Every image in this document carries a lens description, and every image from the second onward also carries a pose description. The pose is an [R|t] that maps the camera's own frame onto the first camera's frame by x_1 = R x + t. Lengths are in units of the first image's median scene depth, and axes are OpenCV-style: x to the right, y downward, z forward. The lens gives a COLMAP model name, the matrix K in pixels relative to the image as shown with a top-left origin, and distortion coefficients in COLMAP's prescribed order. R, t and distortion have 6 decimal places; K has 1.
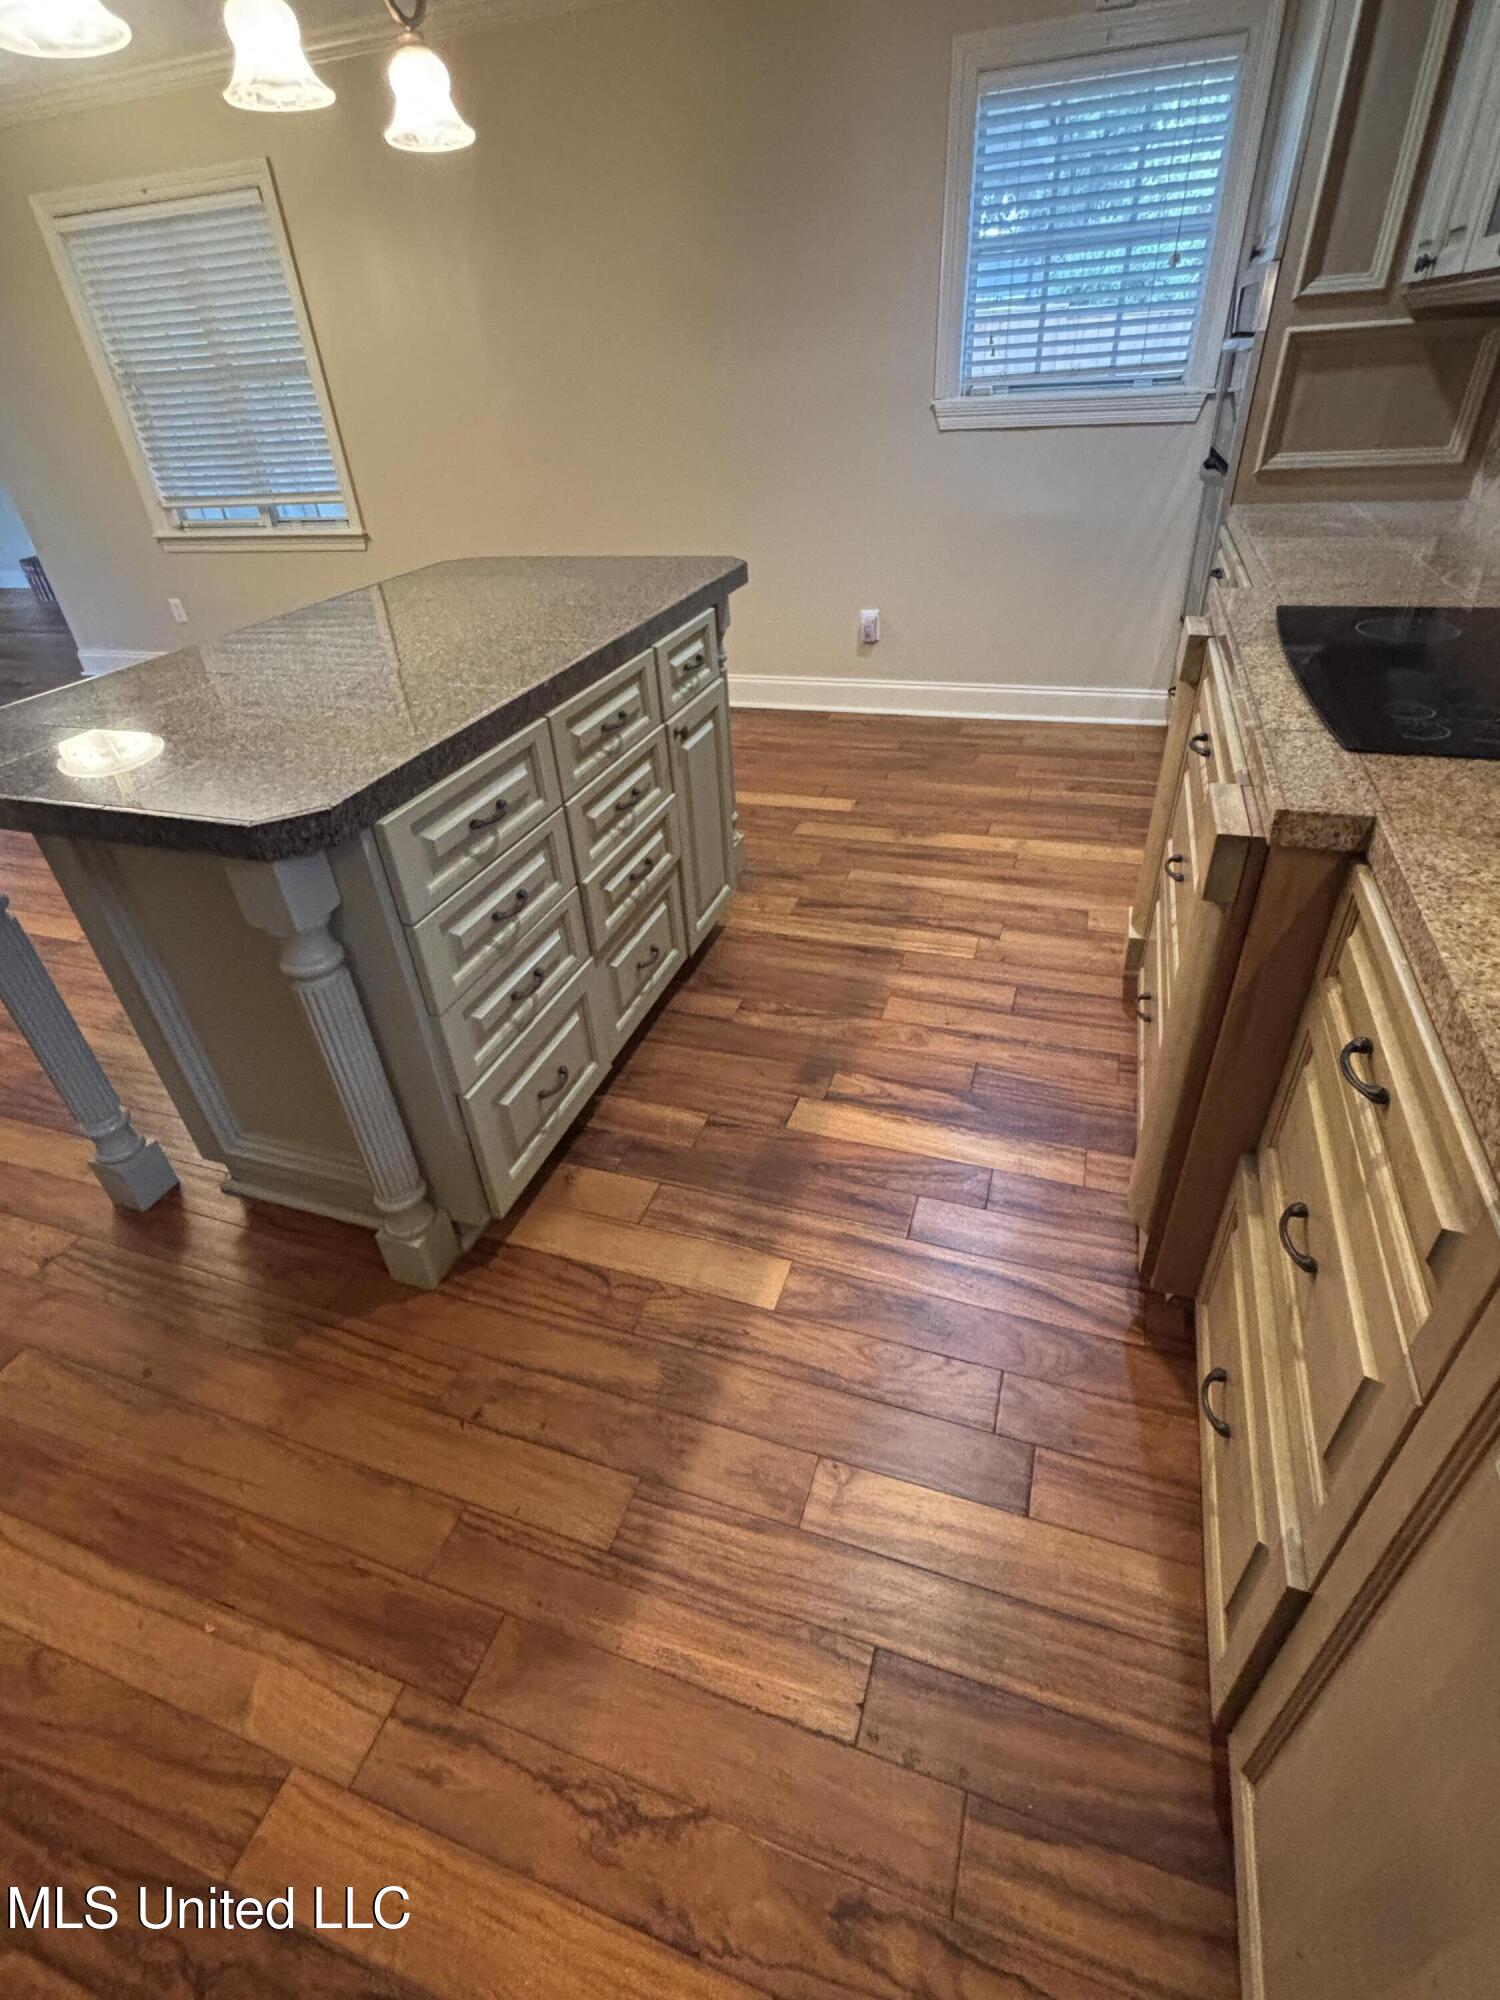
lens RADIAL K [[940.6, 0, 750.0], [0, 940.6, 1000.0], [0, 0, 1]] dist [-0.009455, 0.000172]
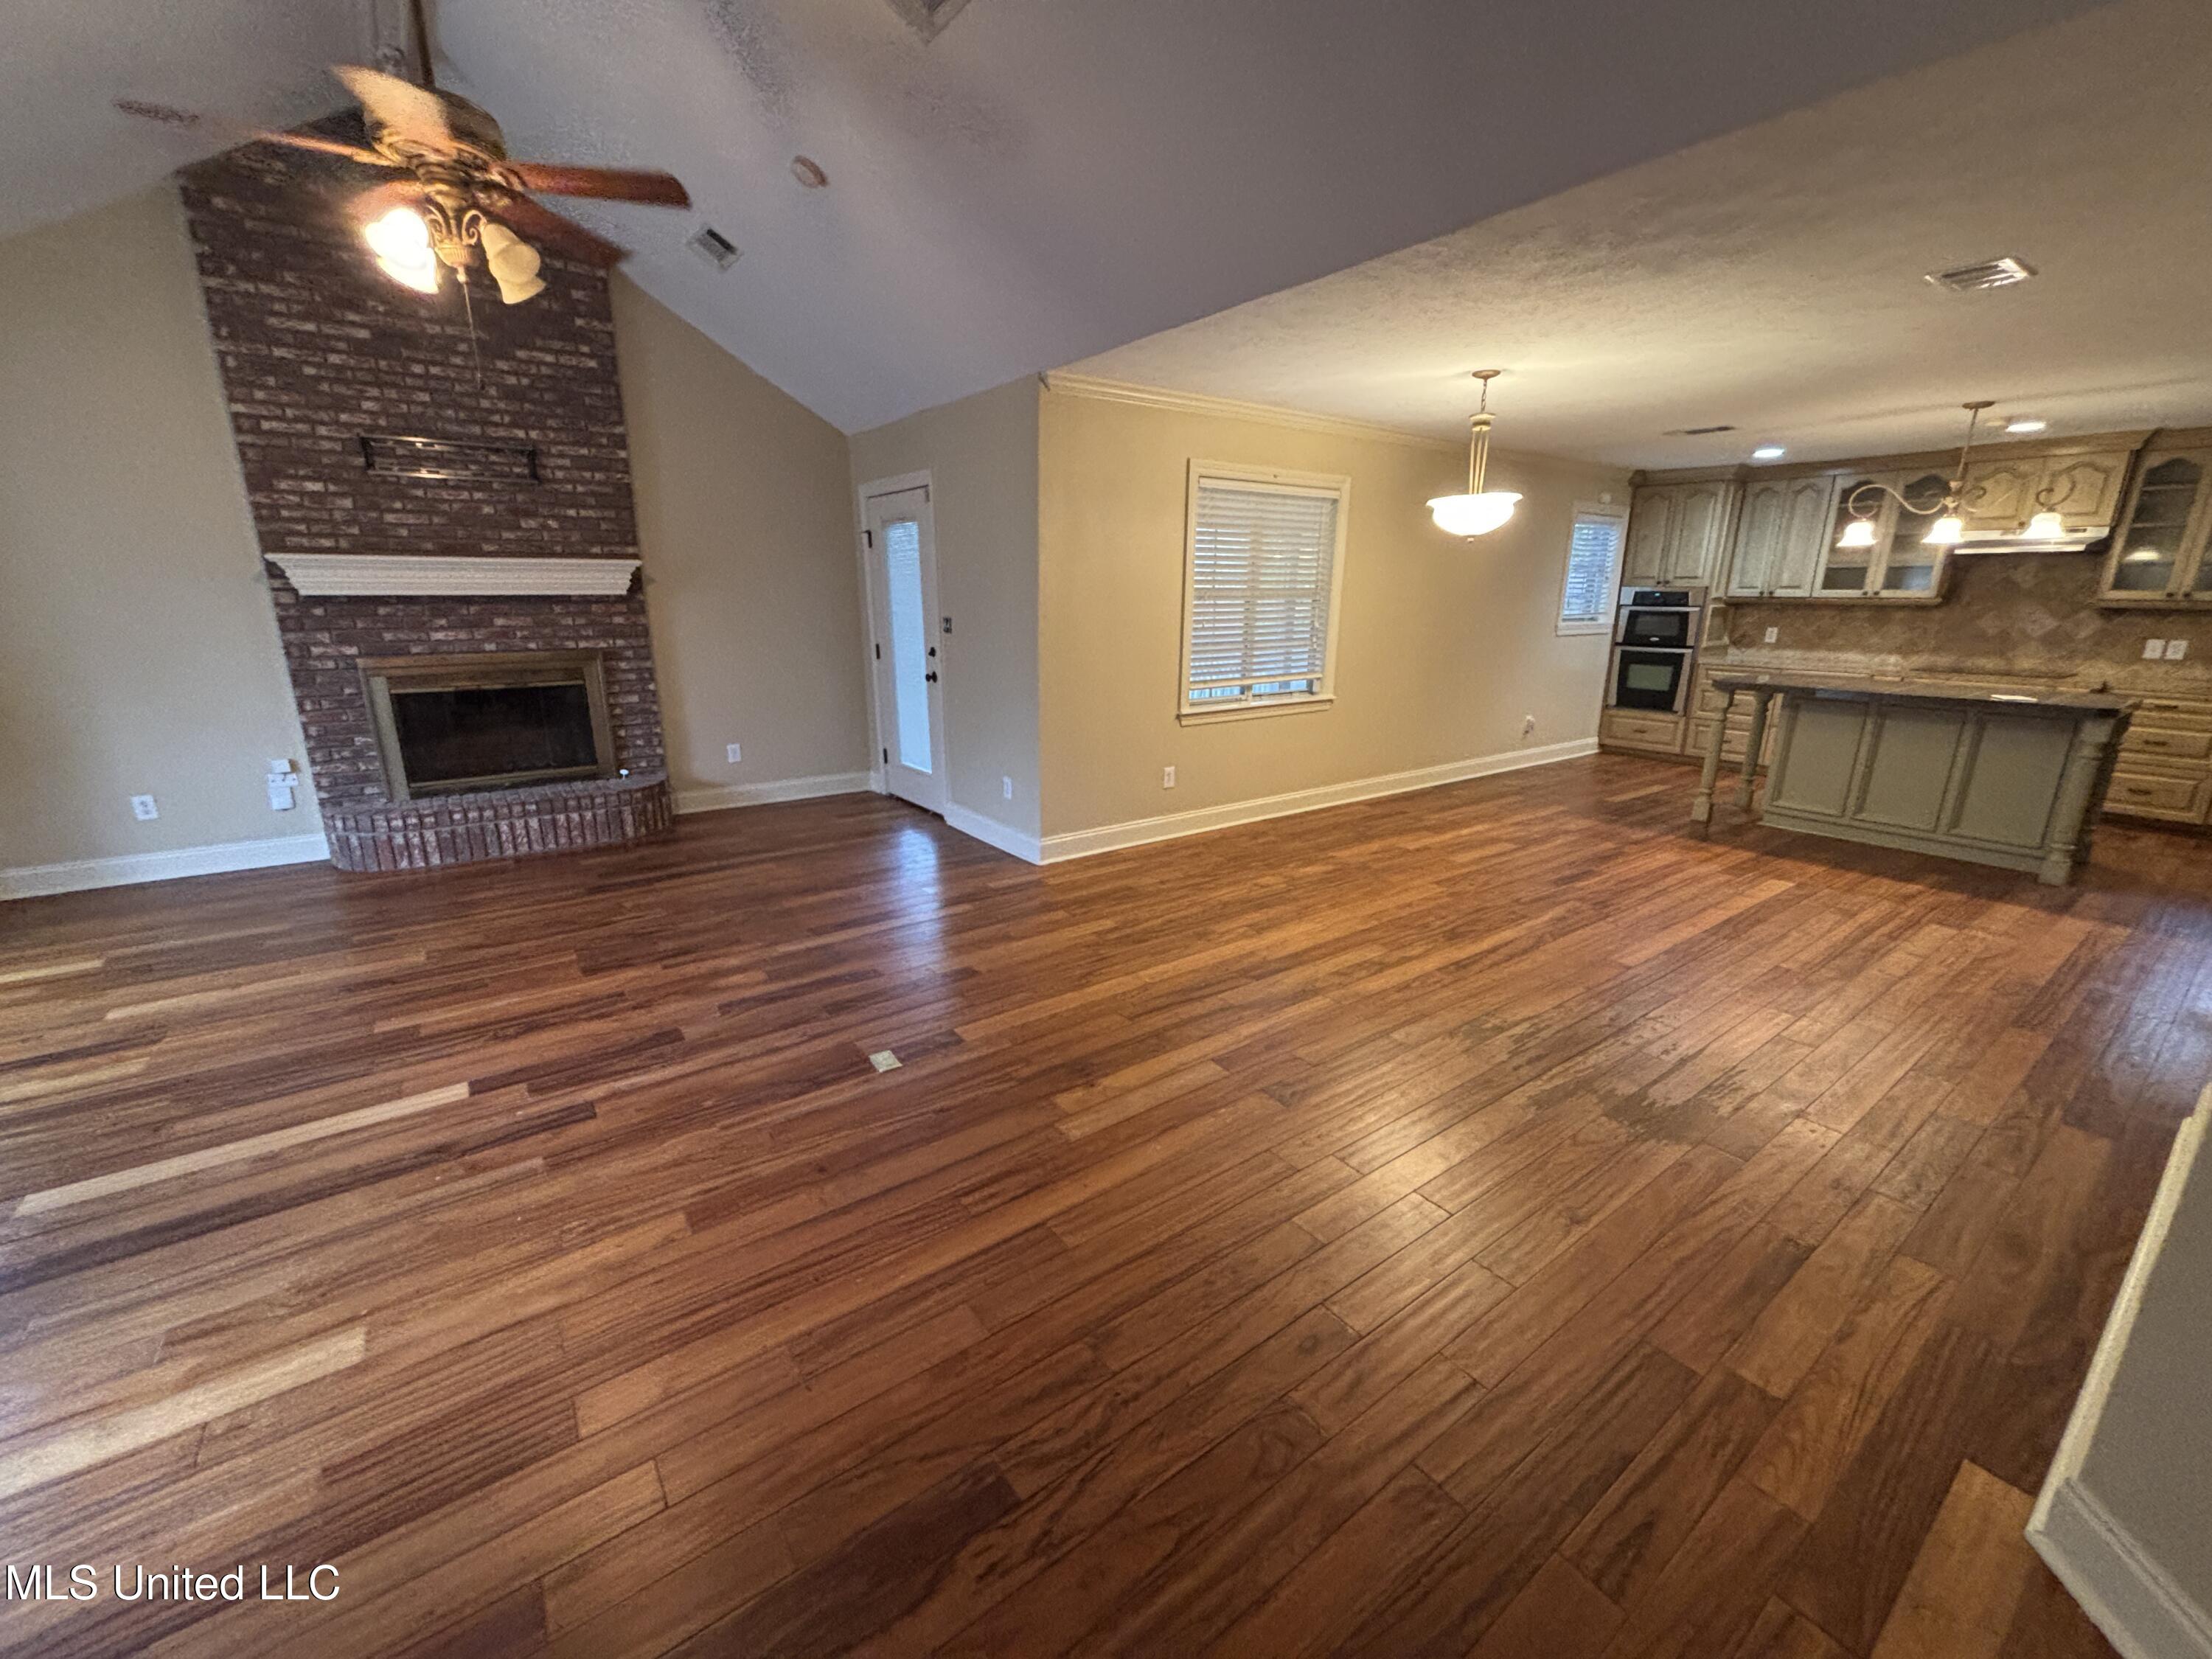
lens RADIAL K [[892.0, 0, 1108.6], [0, 892.0, 822.9], [0, 0, 1]] dist [-0.001010, 0.000165]
pose [[0.573240, -0.151753, 0.805213, -2.070538], [0.432033, 0.890980, -0.139652, -0.360310], [-0.696235, 0.427932, 0.576307, 0.677281]]
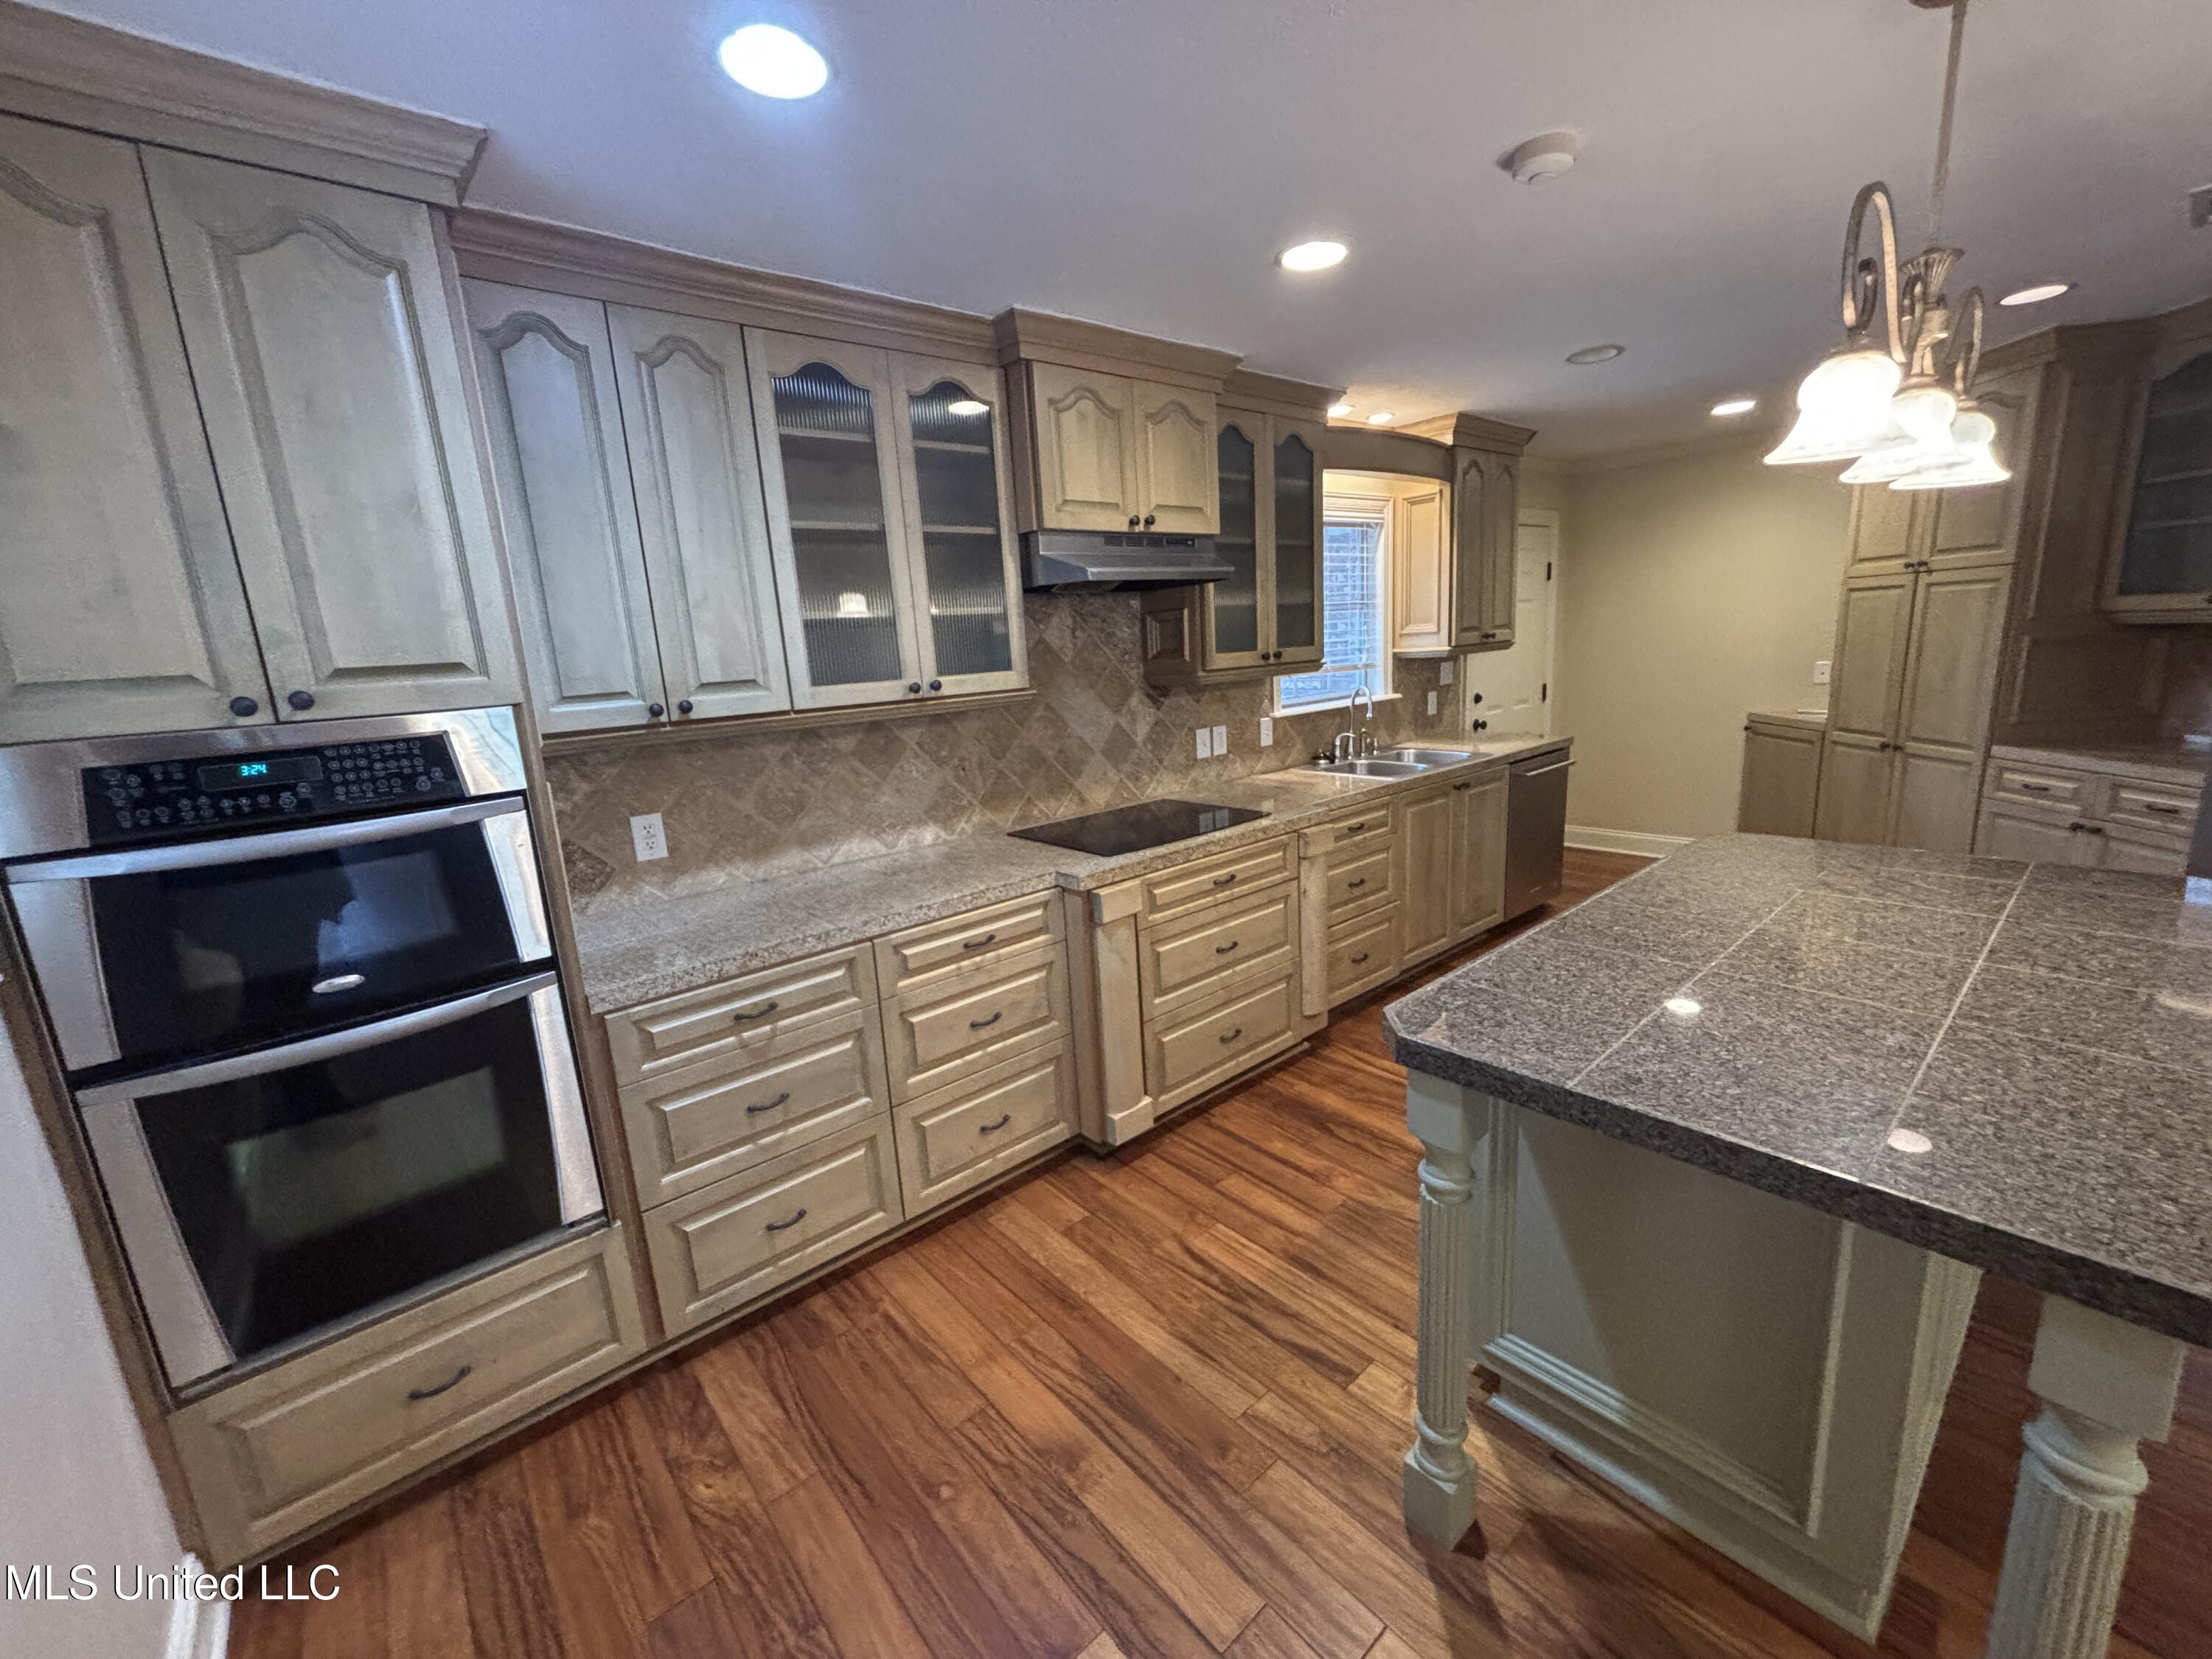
lens RADIAL K [[887.7, 0, 1106.7], [0, 887.7, 837.6], [0, 0, 1]] dist [0.000700, -0.002747]
pose [[-0.851631, -0.004683, 0.524120, -0.105663], [0.379208, 0.684808, 0.622286, -0.648648], [-0.361836, 0.728709, -0.581428, 0.866514]]
